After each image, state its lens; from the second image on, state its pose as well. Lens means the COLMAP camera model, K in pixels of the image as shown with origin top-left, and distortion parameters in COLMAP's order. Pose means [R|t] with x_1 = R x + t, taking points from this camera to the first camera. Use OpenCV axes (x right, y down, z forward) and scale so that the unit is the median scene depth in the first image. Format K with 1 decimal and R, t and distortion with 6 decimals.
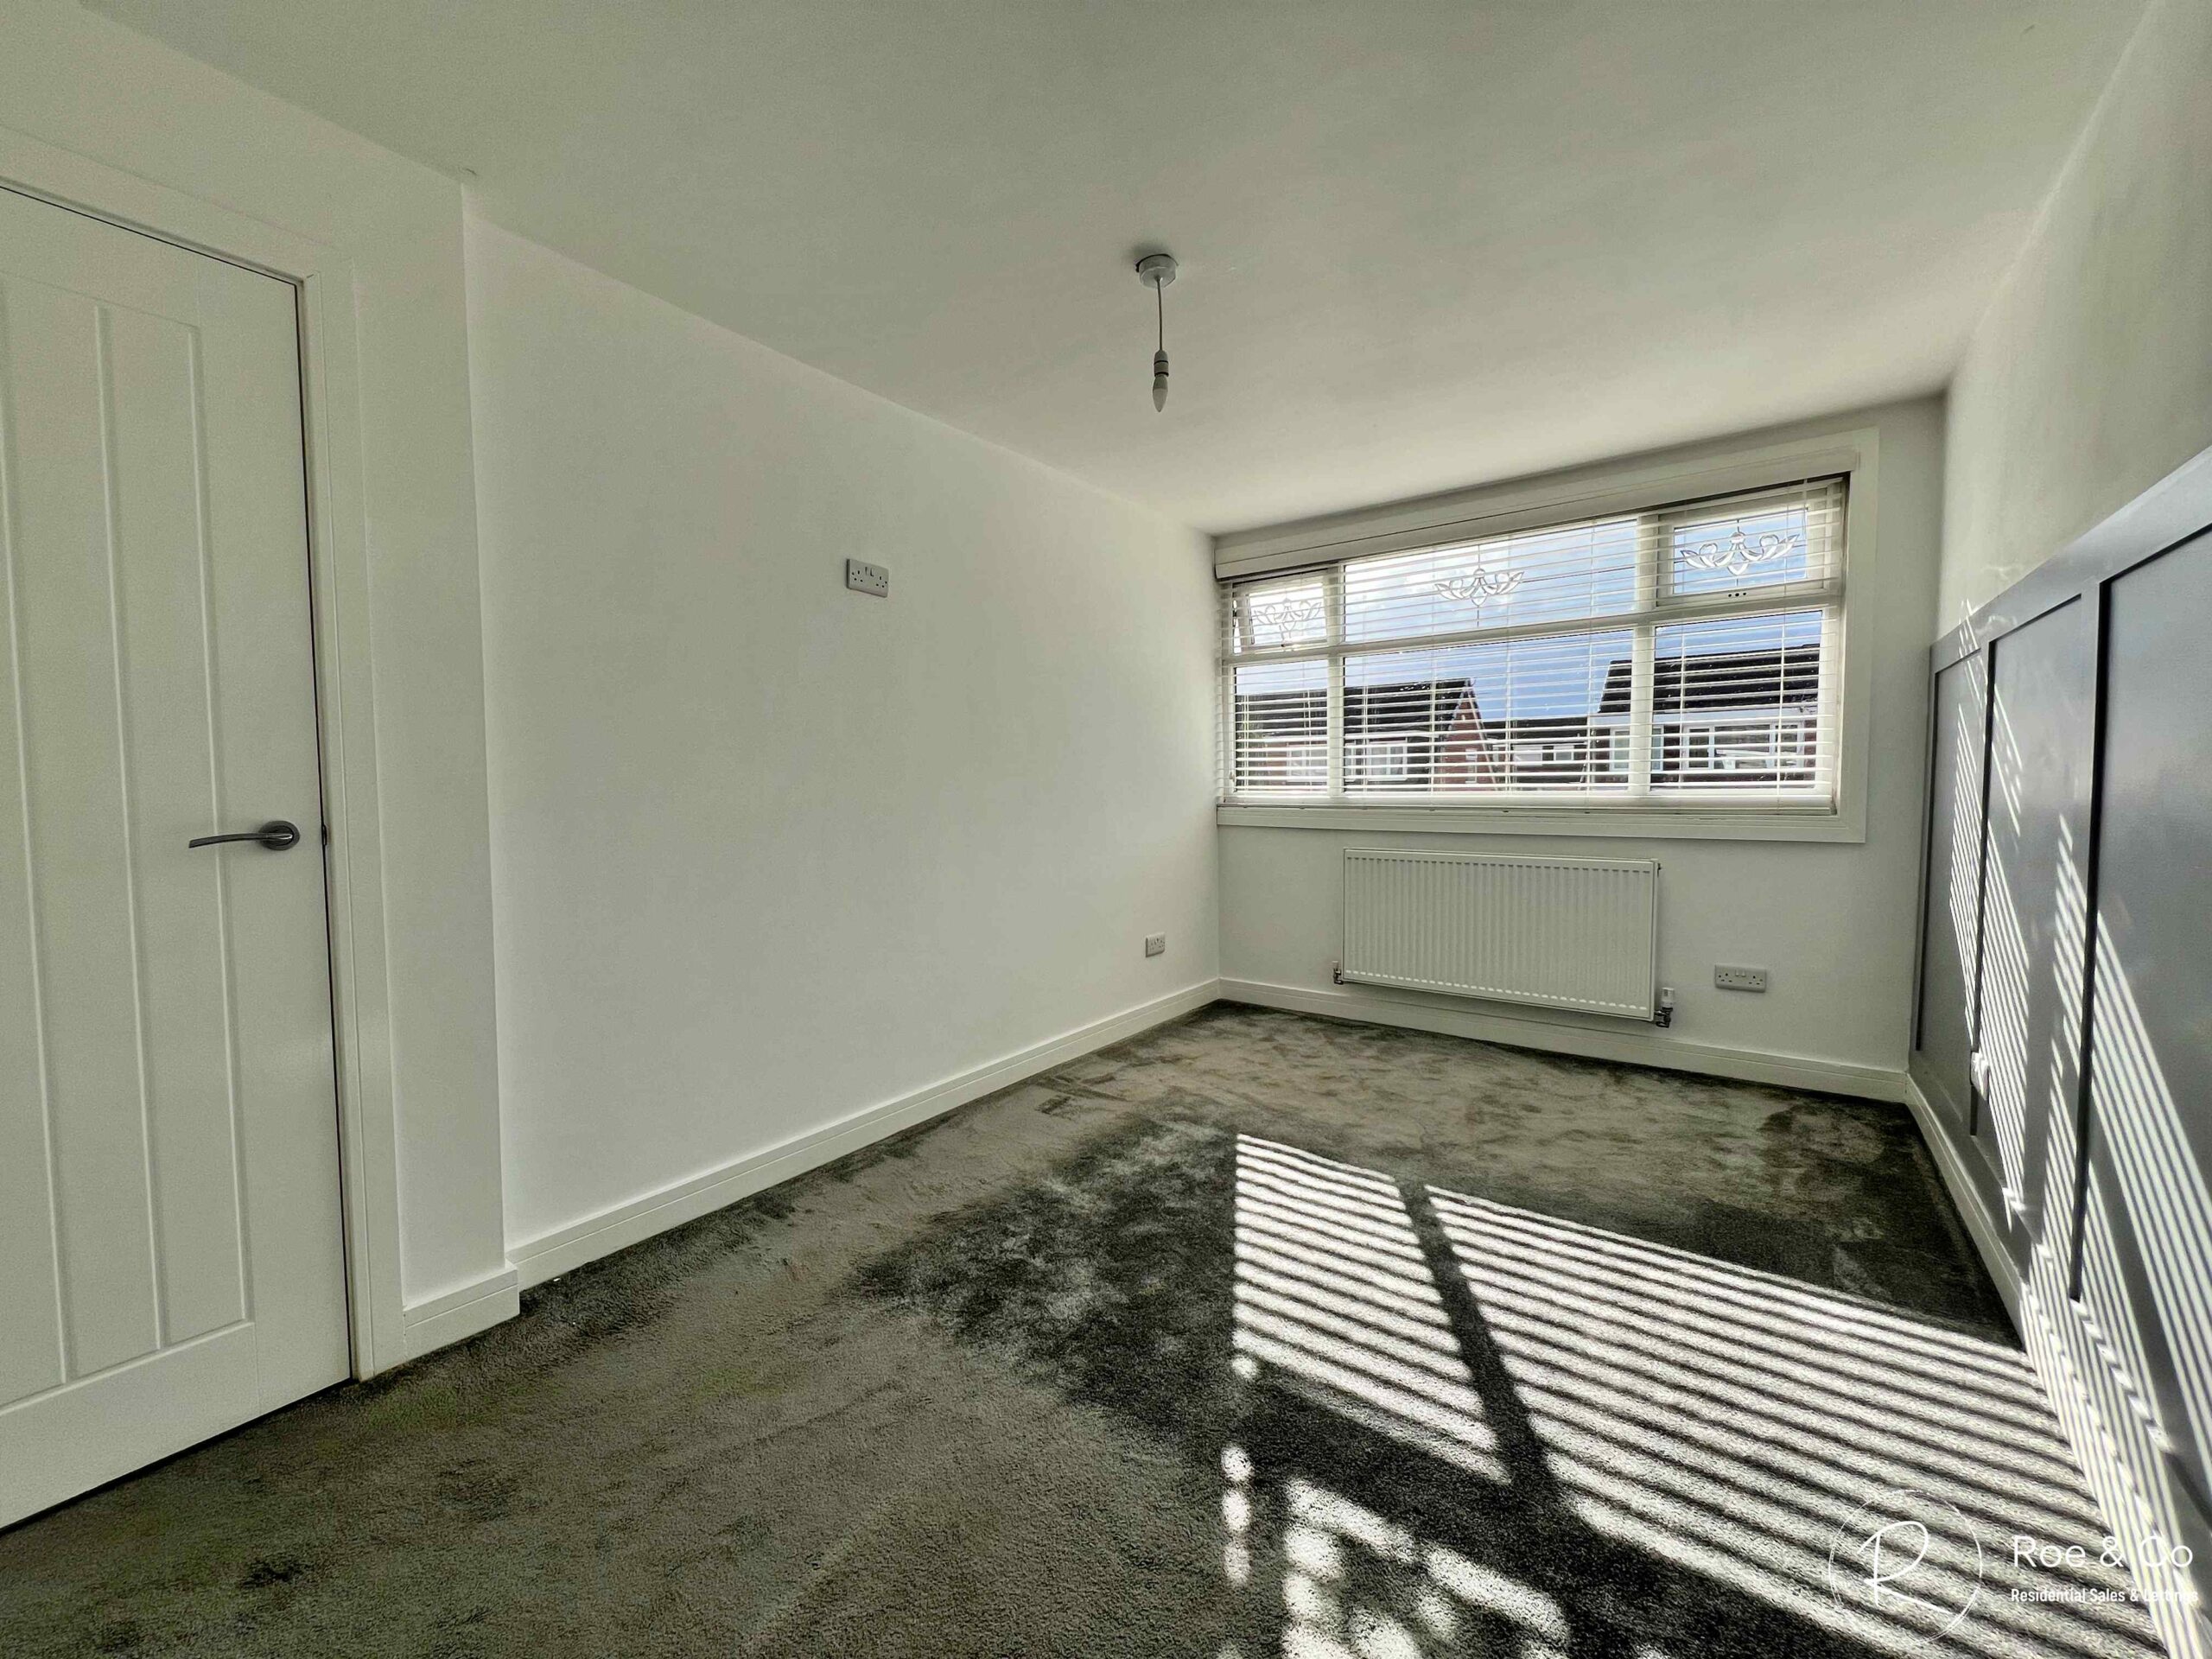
lens RADIAL K [[884.4, 0, 1098.6], [0, 884.4, 825.8], [0, 0, 1]] dist [-0.001989, 0.000131]
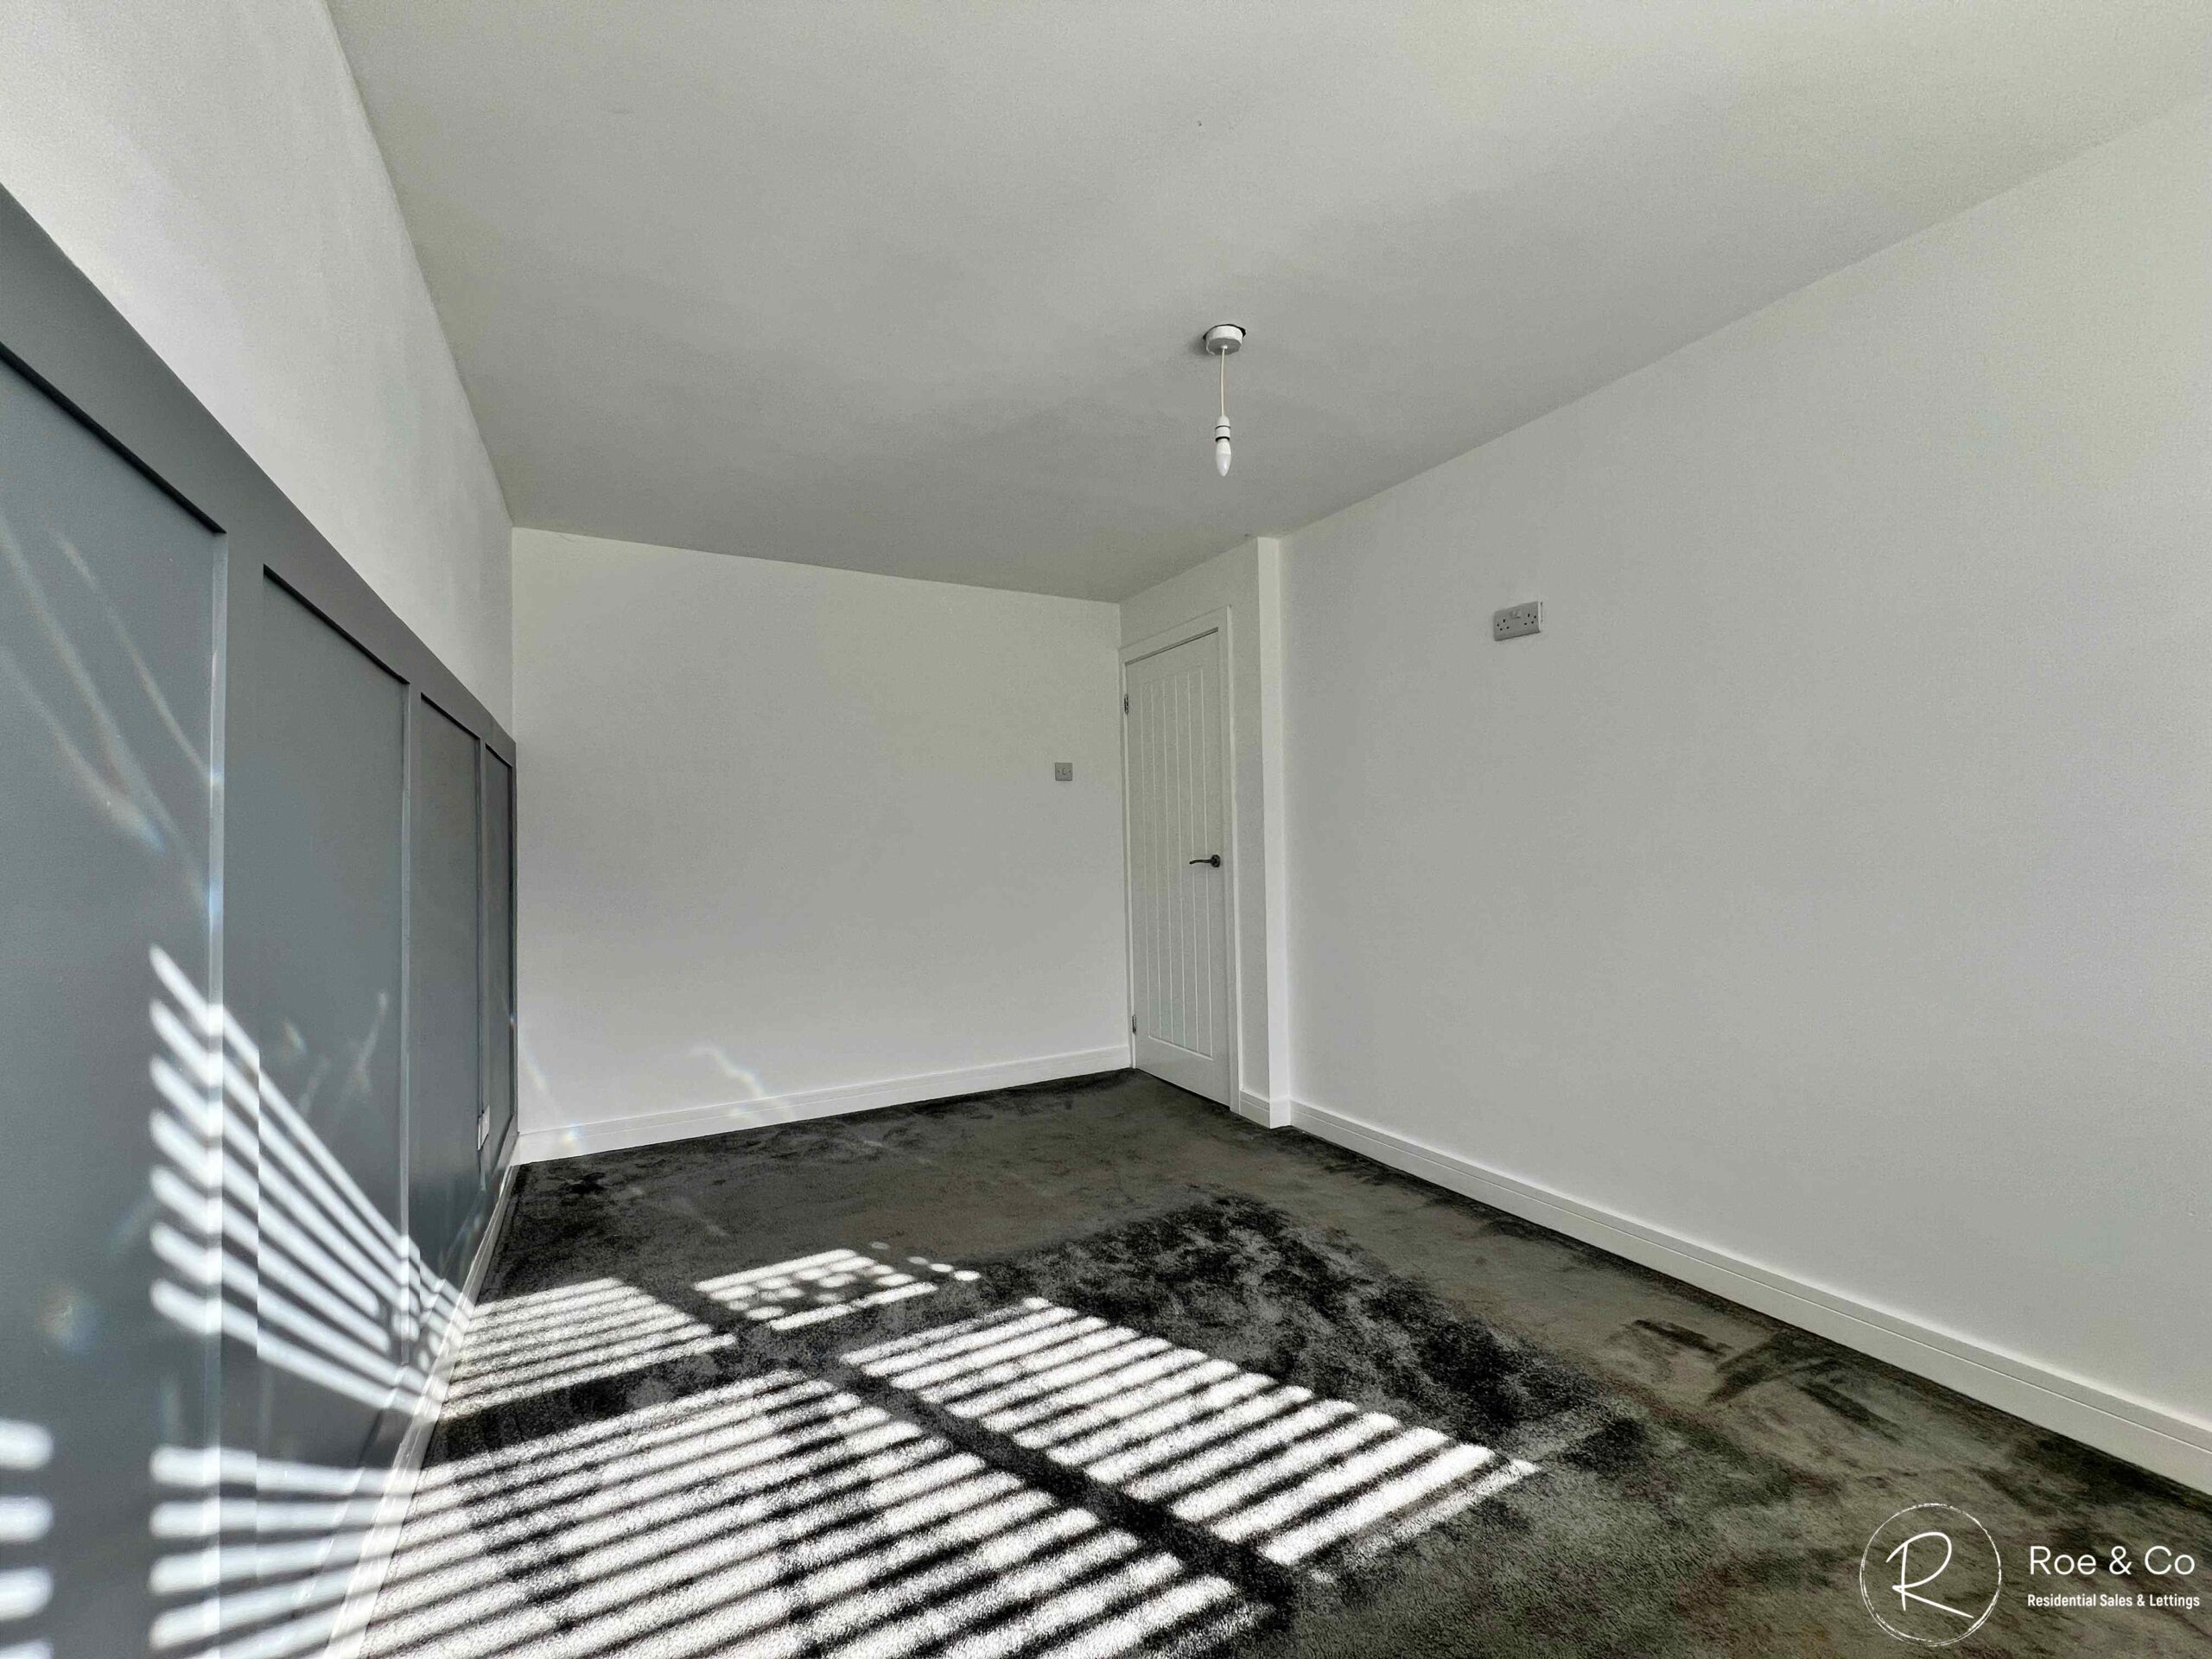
lens RADIAL K [[882.6, 0, 1098.6], [0, 882.6, 824.6], [0, 0, 1]] dist [-0.003578, 0.000553]
pose [[-0.426075, -0.005555, -0.904671, 0.872573], [-0.023157, 0.999720, 0.004767, -0.057144], [0.904392, 0.022980, -0.426084, 1.095126]]
